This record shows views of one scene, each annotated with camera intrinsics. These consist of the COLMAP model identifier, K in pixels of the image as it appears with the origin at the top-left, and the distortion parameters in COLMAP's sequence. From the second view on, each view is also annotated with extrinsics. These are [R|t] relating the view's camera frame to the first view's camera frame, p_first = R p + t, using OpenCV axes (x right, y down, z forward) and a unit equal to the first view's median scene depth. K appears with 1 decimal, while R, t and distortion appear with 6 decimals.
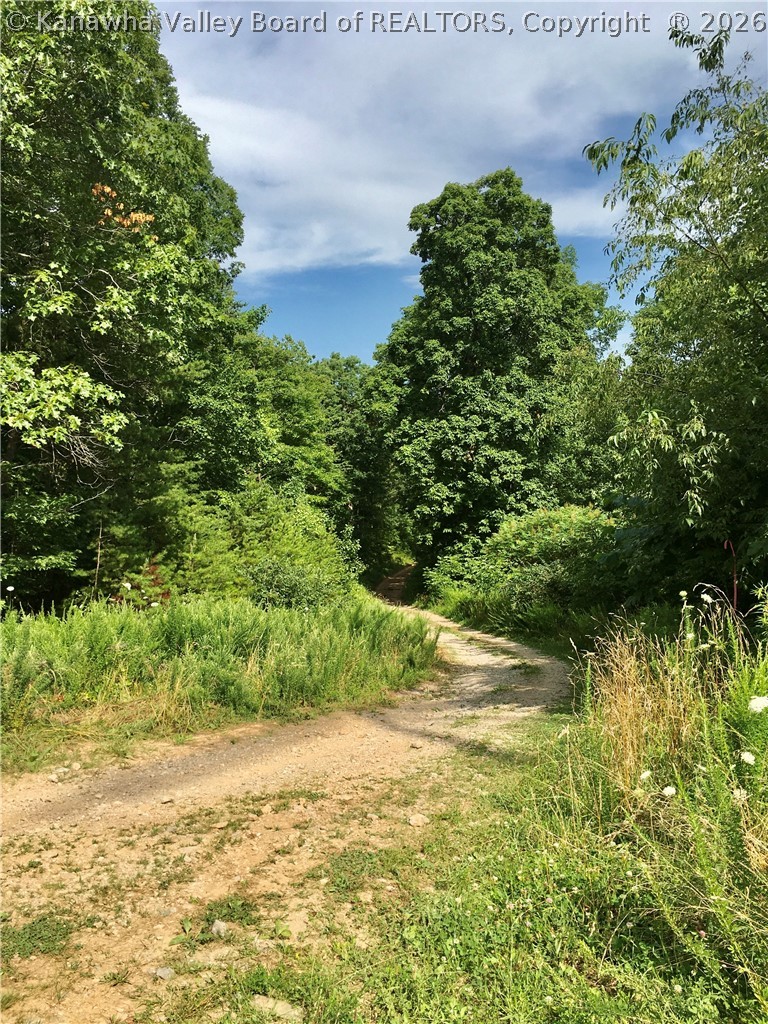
lens RADIAL K [[848.0, 0, 348.4], [0, 848.0, 508.4], [0, 0, 1]] dist [0.140537, -0.161722]
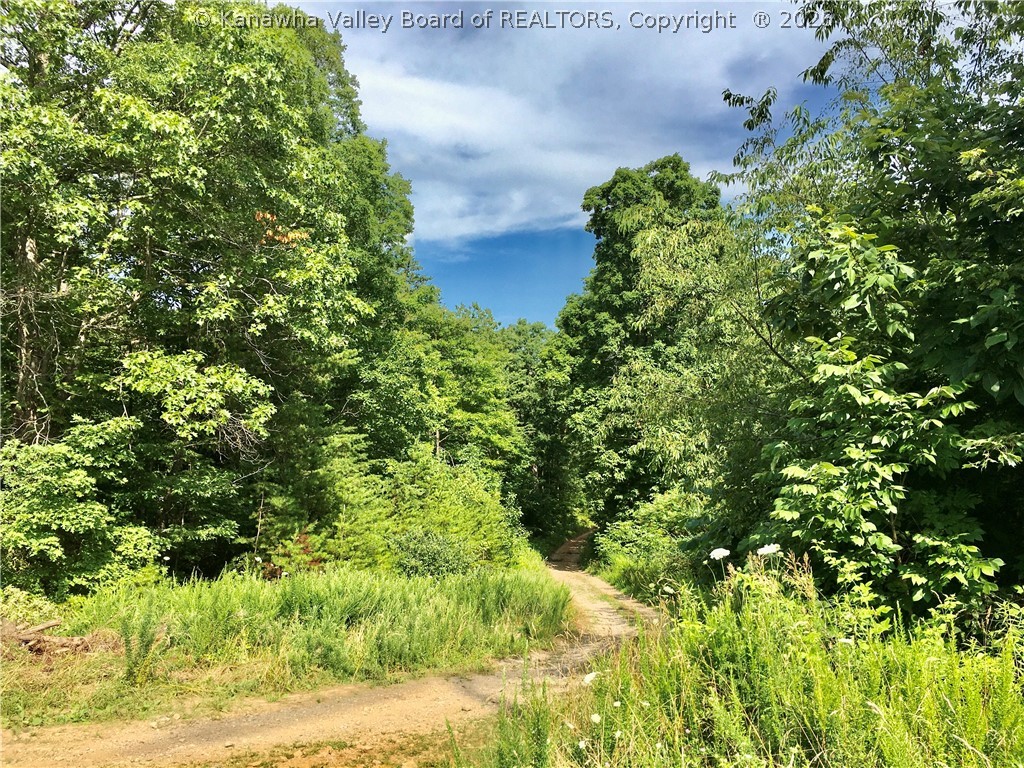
lens RADIAL K [[881.9, 0, 512.0], [0, 881.9, 384.0], [0, 0, 1]] dist [0.111472, -0.145476]
pose [[0.997056, 0.005888, -0.076449, 0.070537], [-0.012134, 0.996600, -0.081496, -0.021033], [0.075710, 0.082183, 0.993737, -0.076898]]
